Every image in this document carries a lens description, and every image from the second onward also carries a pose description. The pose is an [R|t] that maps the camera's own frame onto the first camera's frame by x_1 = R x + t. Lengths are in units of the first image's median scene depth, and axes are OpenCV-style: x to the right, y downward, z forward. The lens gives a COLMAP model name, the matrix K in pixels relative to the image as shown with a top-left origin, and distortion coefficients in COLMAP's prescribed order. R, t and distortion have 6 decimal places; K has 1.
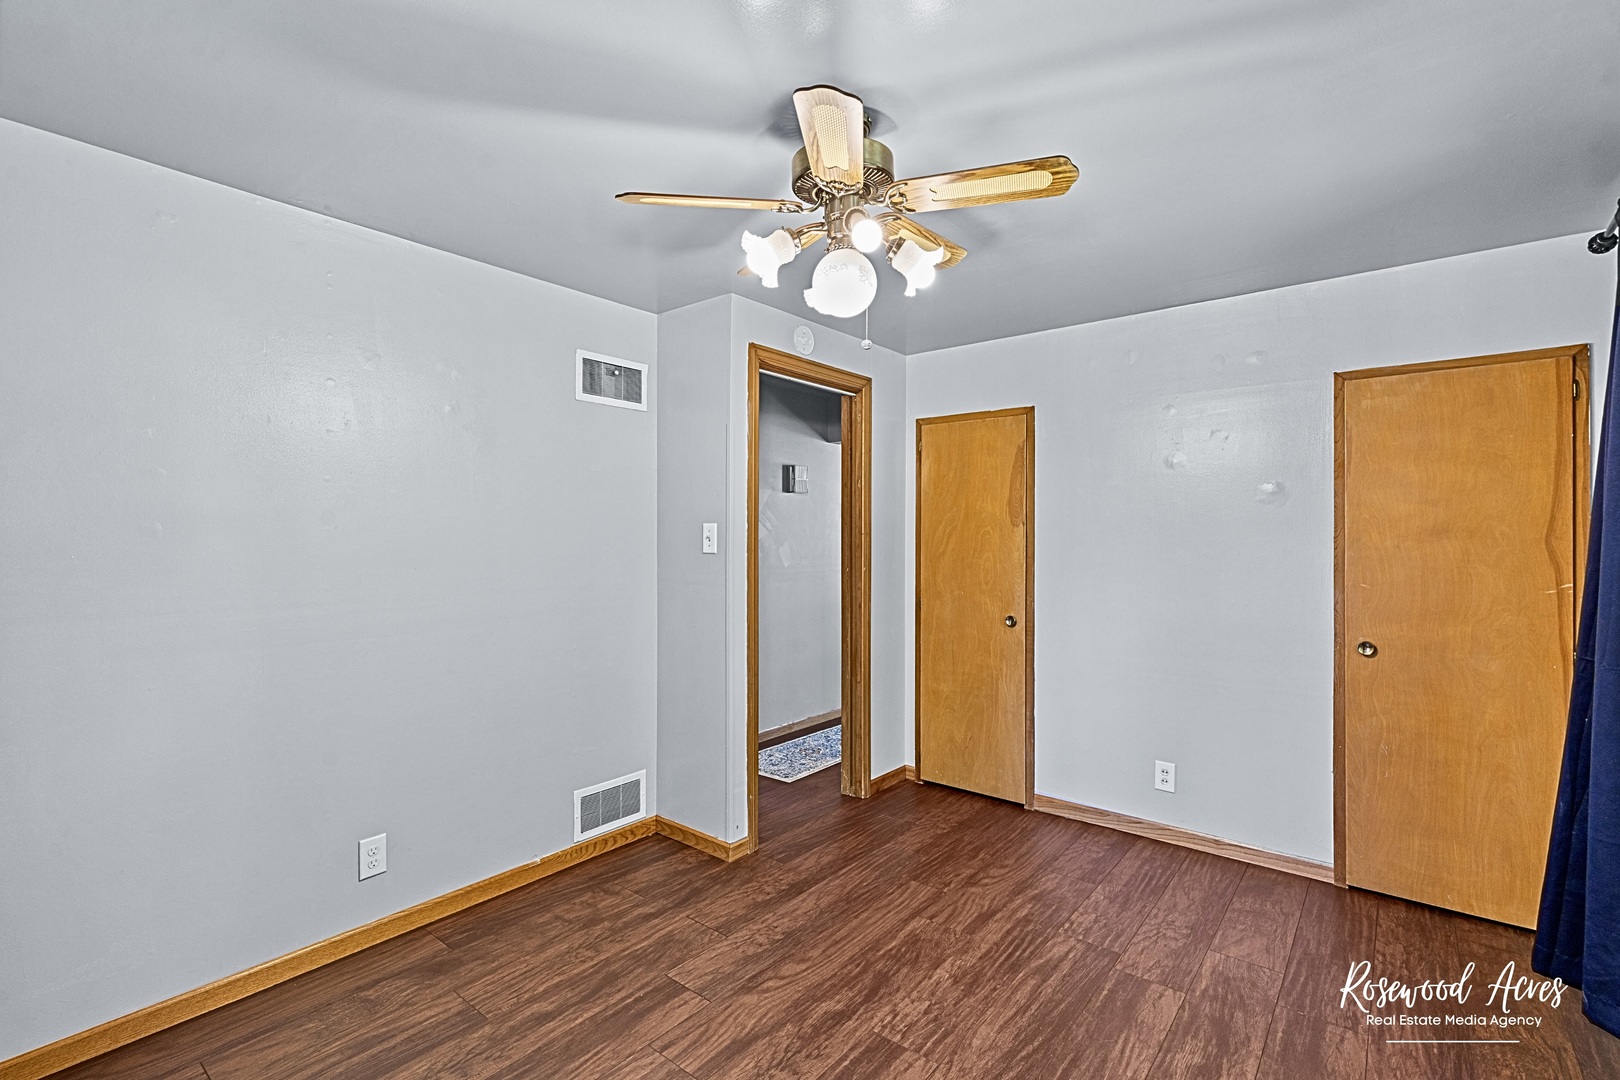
lens RADIAL K [[739.1, 0, 811.3], [0, 739.1, 535.0], [0, 0, 1]] dist [0.012632, -0.000334]
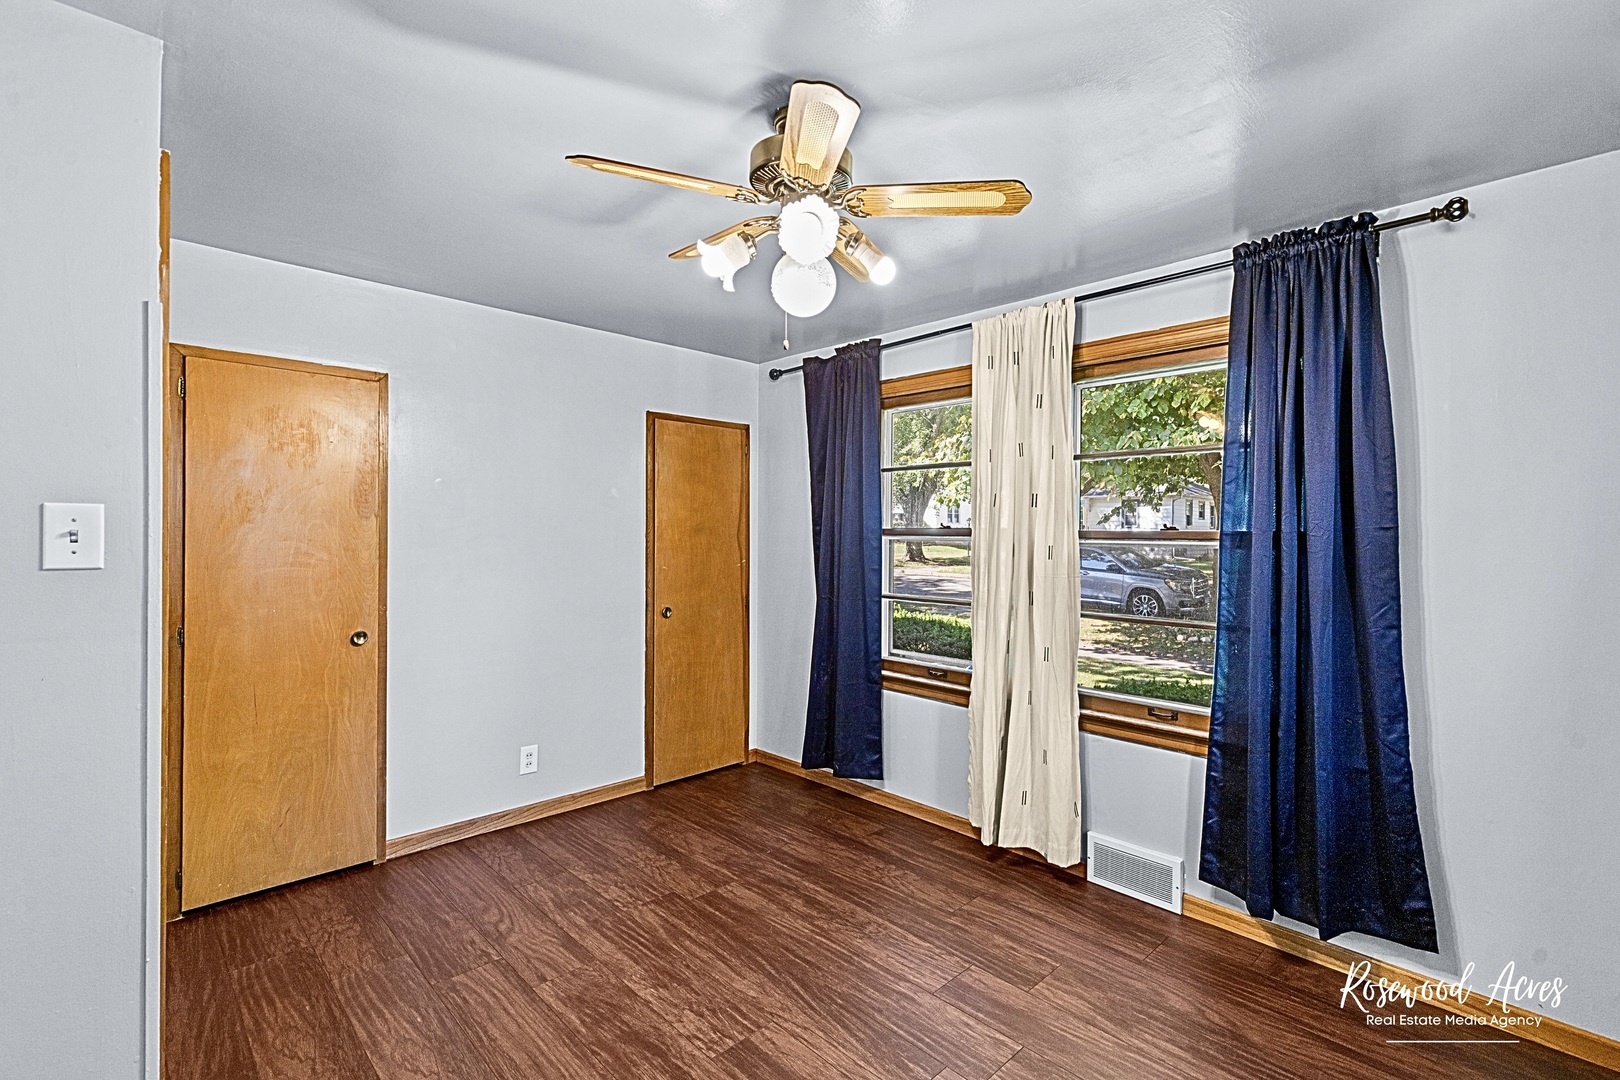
lens RADIAL K [[739.1, 0, 812.7], [0, 739.1, 538.2], [0, 0, 1]] dist [0.012632, -0.000334]
pose [[0.123227, -0.007799, 0.992348, -0.567229], [-0.006701, 0.999940, 0.008691, -0.001057], [-0.992356, -0.007721, 0.123168, 0.519489]]
